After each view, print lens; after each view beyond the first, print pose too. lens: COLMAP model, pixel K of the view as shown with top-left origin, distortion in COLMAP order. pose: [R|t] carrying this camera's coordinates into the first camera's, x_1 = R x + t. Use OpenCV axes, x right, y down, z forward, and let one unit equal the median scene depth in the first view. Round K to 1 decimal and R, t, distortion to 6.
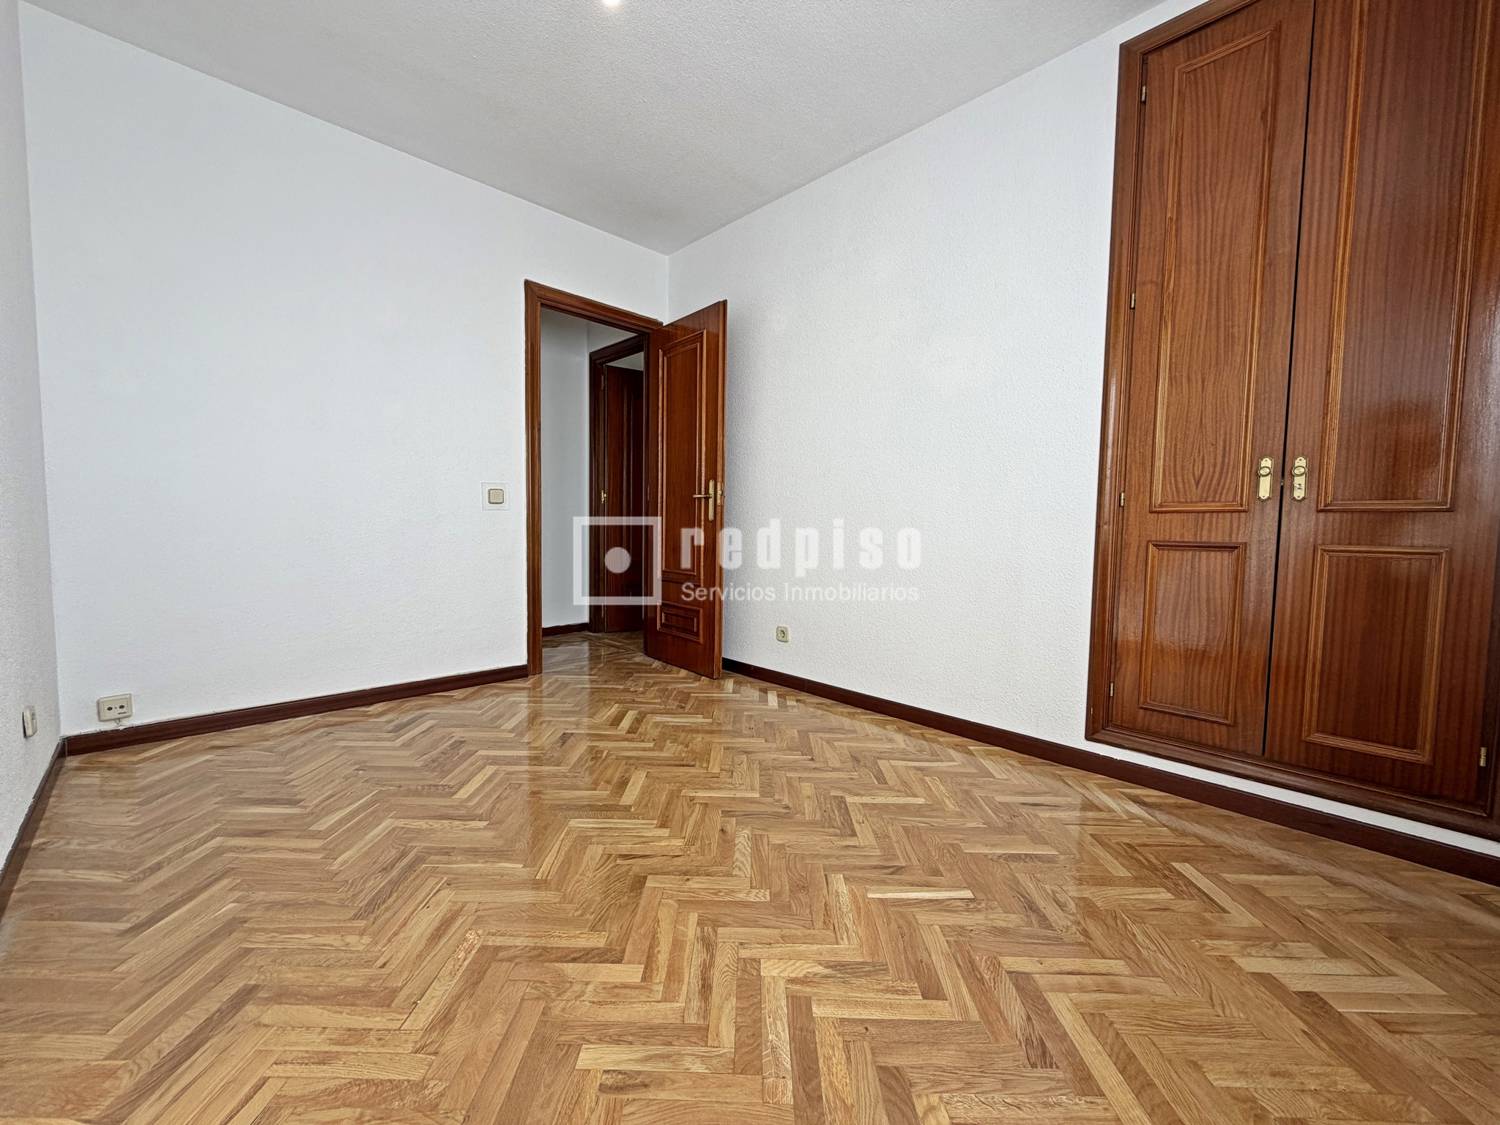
lens RADIAL K [[604.3, 0, 745.8], [0, 604.3, 560.3], [0, 0, 1]] dist [0.000818, -0.000247]
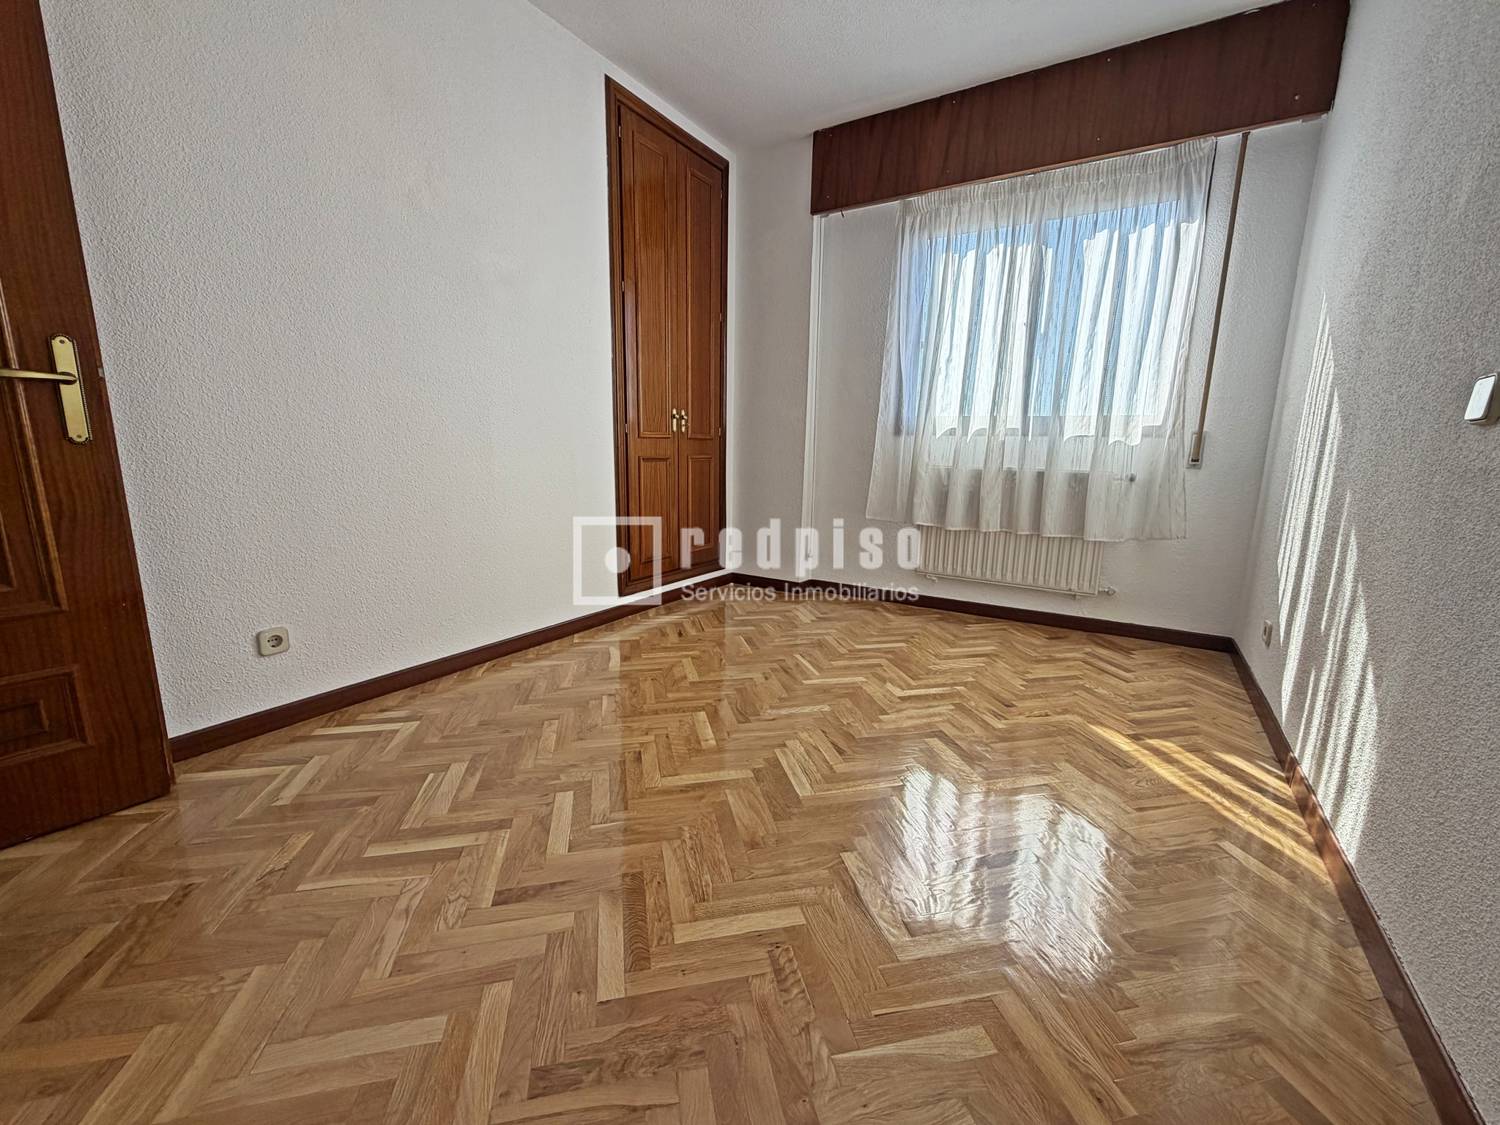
lens RADIAL K [[604.3, 0, 745.8], [0, 604.3, 560.3], [0, 0, 1]] dist [0.000818, -0.000247]
pose [[-0.235899, -0.201419, 0.950674, -0.861751], [0.038544, 0.975575, 0.216259, -0.090615], [-0.971013, 0.087658, -0.222374, 1.022279]]
